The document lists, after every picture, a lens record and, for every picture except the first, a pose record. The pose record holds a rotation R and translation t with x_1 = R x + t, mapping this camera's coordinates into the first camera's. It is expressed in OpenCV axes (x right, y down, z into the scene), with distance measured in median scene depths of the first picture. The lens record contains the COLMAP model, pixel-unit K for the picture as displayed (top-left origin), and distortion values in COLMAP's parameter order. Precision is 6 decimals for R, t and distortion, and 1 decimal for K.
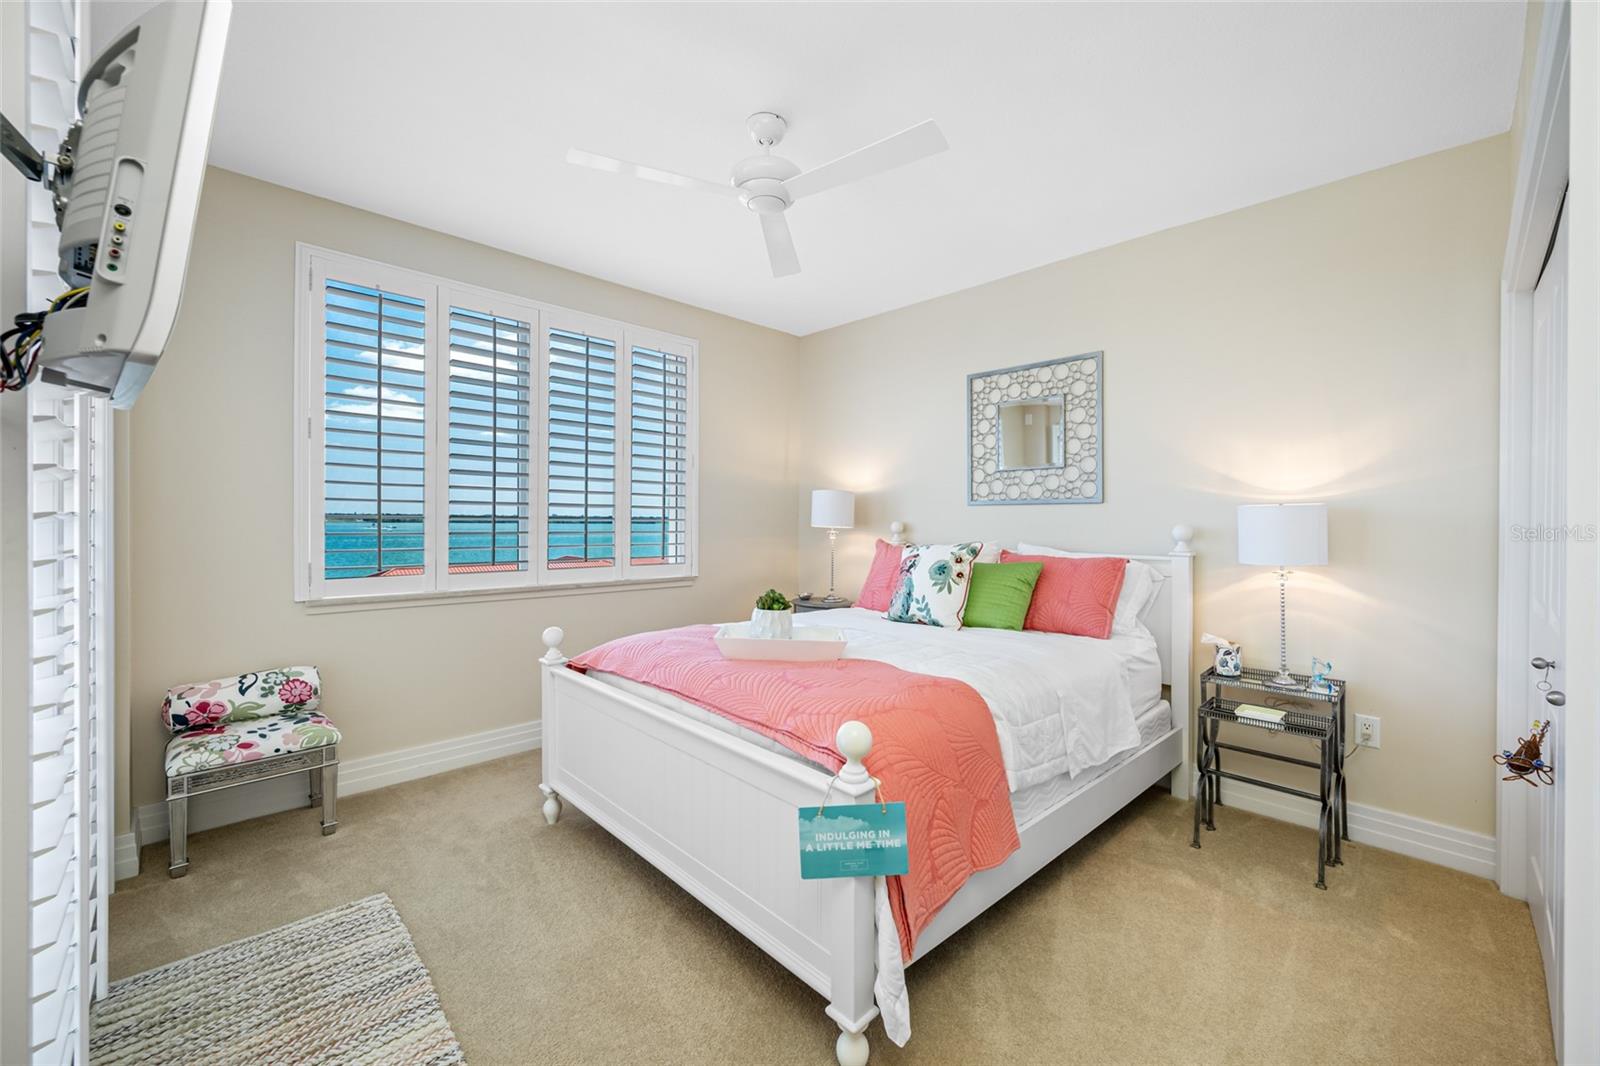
lens RADIAL K [[637.1, 0, 801.2], [0, 637.1, 535.4], [0, 0, 1]] dist [-0.001459, -0.000180]
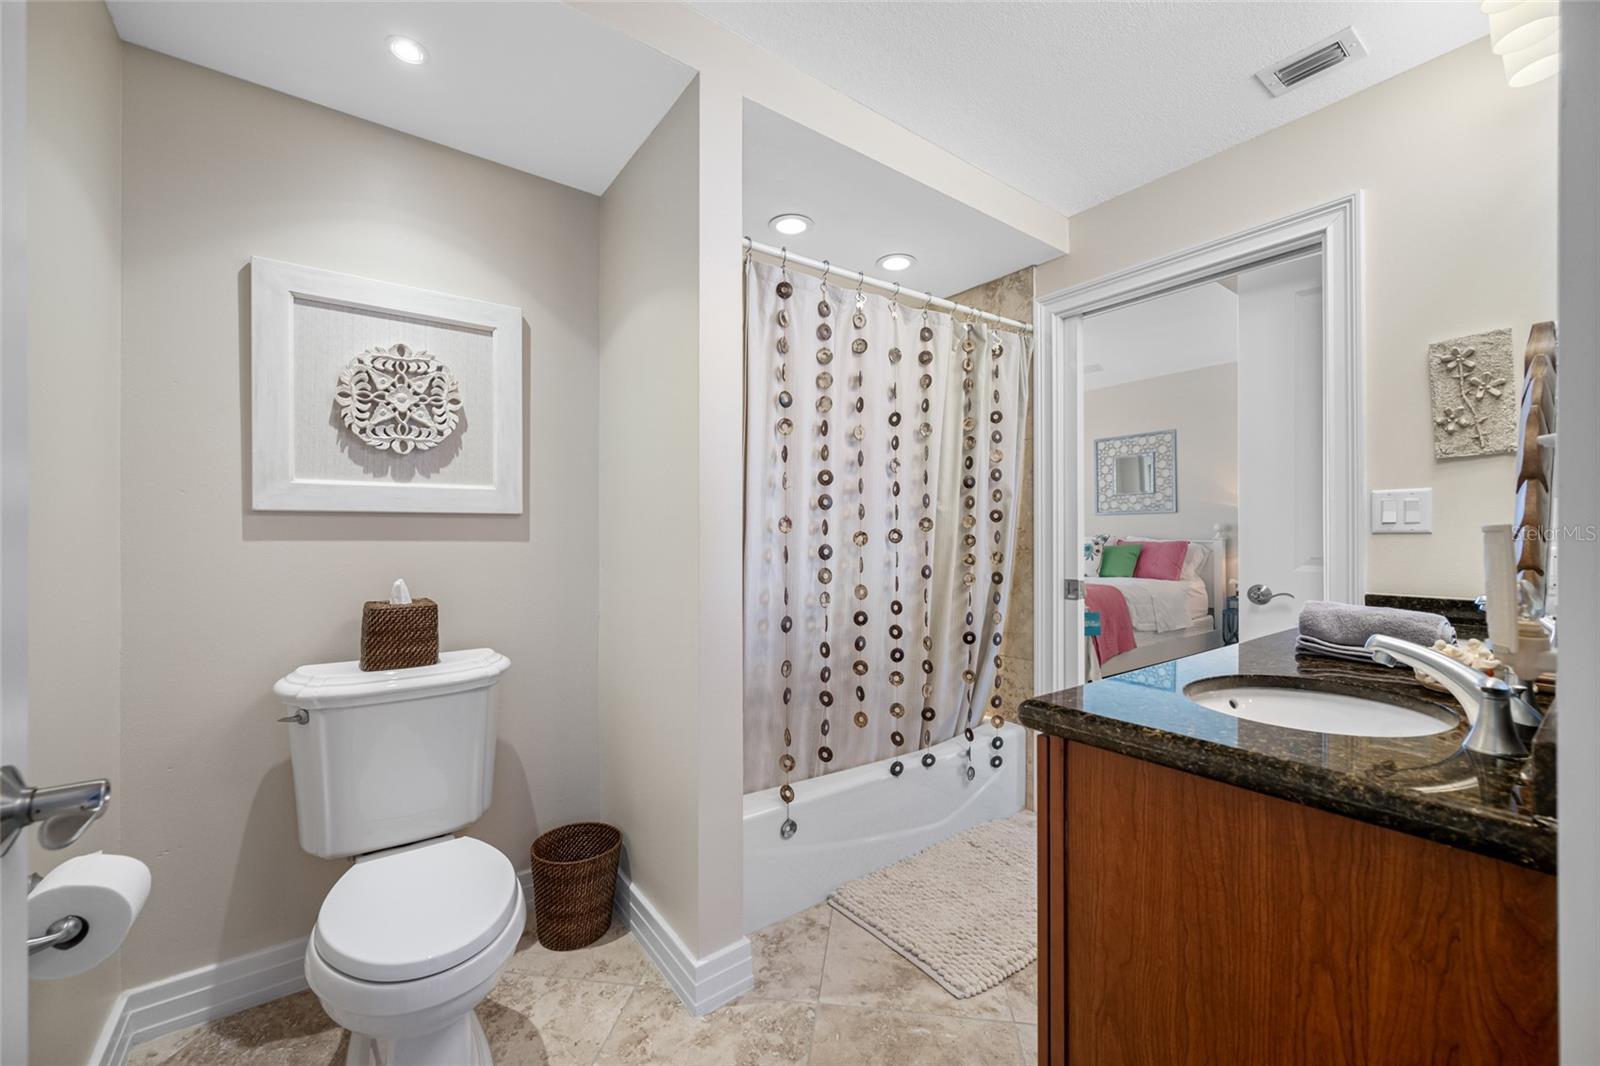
lens RADIAL K [[641.2, 0, 804.9], [0, 641.2, 548.4], [0, 0, 1]] dist [-0.000760, -0.000050]
pose [[0.994169, -0.008278, -0.107518, -0.379072], [0.007912, 0.999961, -0.003829, 0.048759], [0.107545, 0.002956, 0.994196, -0.918722]]
